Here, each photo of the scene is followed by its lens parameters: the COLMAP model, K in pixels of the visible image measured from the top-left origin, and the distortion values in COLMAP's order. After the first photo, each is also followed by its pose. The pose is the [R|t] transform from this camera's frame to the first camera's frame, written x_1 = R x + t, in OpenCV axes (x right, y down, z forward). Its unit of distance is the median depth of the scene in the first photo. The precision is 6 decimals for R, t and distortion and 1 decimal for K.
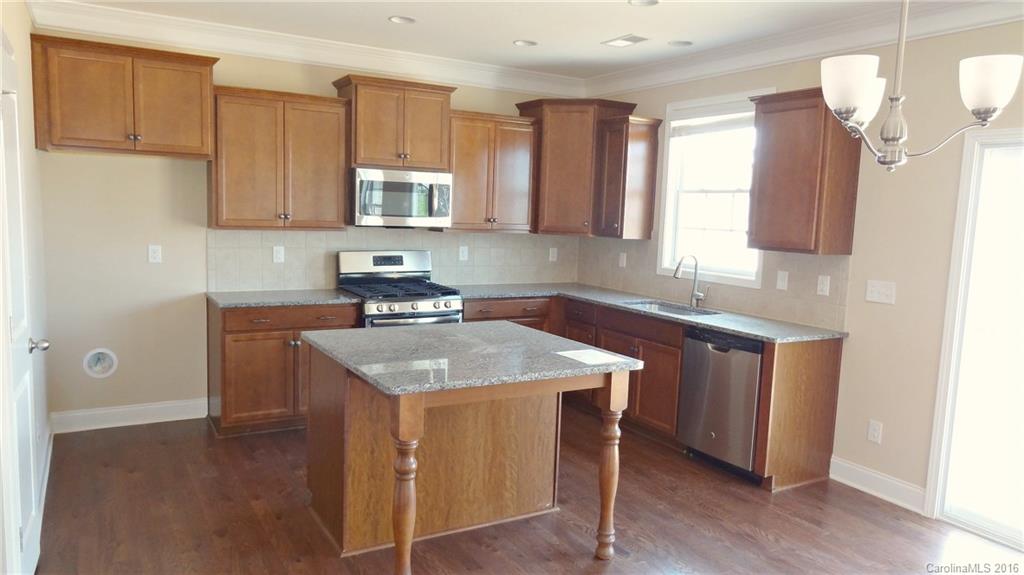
lens RADIAL K [[718.2, 0, 514.0], [0, 718.2, 287.7], [0, 0, 1]] dist [0.005938, 0.007580]
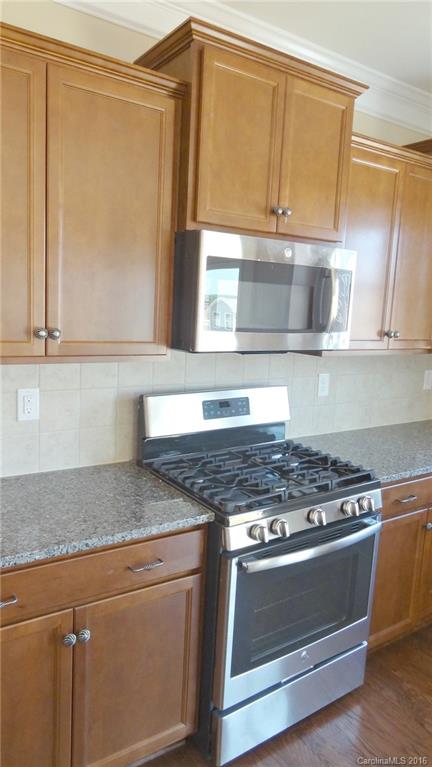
lens RADIAL K [[537.9, 0, 217.8], [0, 537.9, 381.4], [0, 0, 1]] dist [0.005938, 0.007580]
pose [[0.997686, 0.006127, 0.067708, -0.230924], [-0.008786, 0.999199, 0.039038, -0.081601], [-0.067415, -0.039542, 0.996941, 0.644242]]
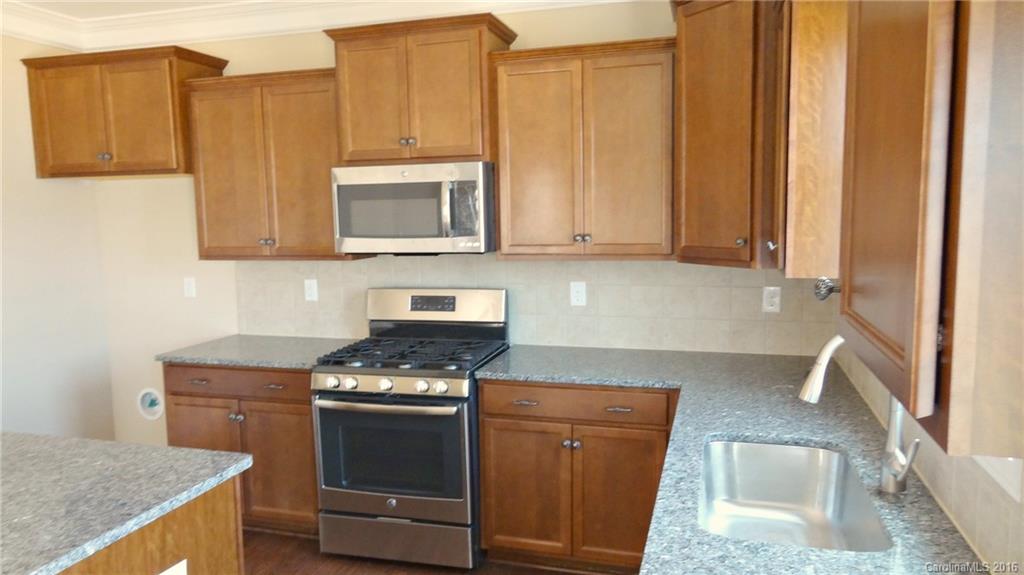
lens RADIAL K [[718.2, 0, 510.2], [0, 718.2, 285.4], [0, 0, 1]] dist [0.005938, 0.007580]
pose [[0.679199, 0.029340, -0.733367, 0.387124], [-0.038494, 0.999249, 0.004327, -0.065549], [0.732944, 0.025291, 0.679819, 0.664844]]
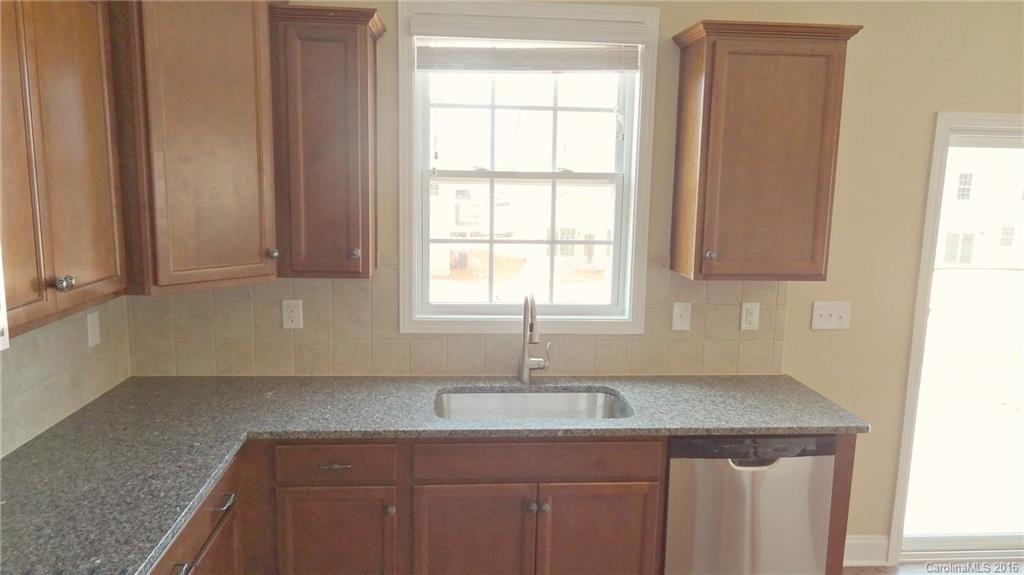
lens RADIAL K [[718.2, 0, 509.7], [0, 718.2, 281.7], [0, 0, 1]] dist [0.005938, 0.007580]
pose [[0.440478, -0.166141, 0.882256, -0.248263], [0.095033, 0.985835, 0.138199, -0.135921], [-0.892719, 0.022970, 0.450027, 0.783013]]
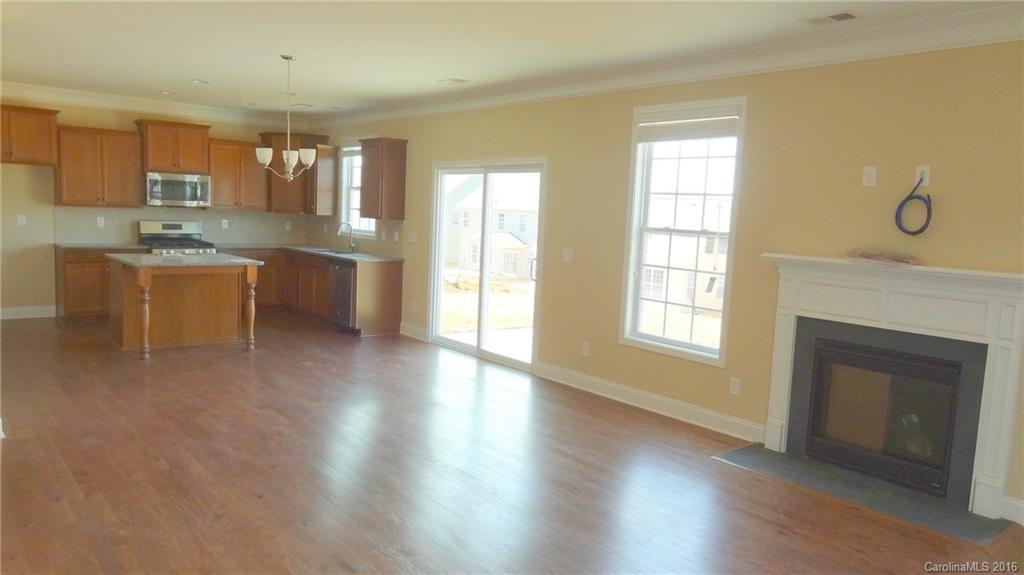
lens RADIAL K [[718.2, 0, 511.7], [0, 718.2, 284.7], [0, 0, 1]] dist [0.005938, 0.007580]
pose [[0.987141, -0.010643, 0.159498, 0.374279], [0.010610, 0.999943, 0.001059, 0.115009], [-0.159500, 0.000647, 0.987198, -0.871897]]
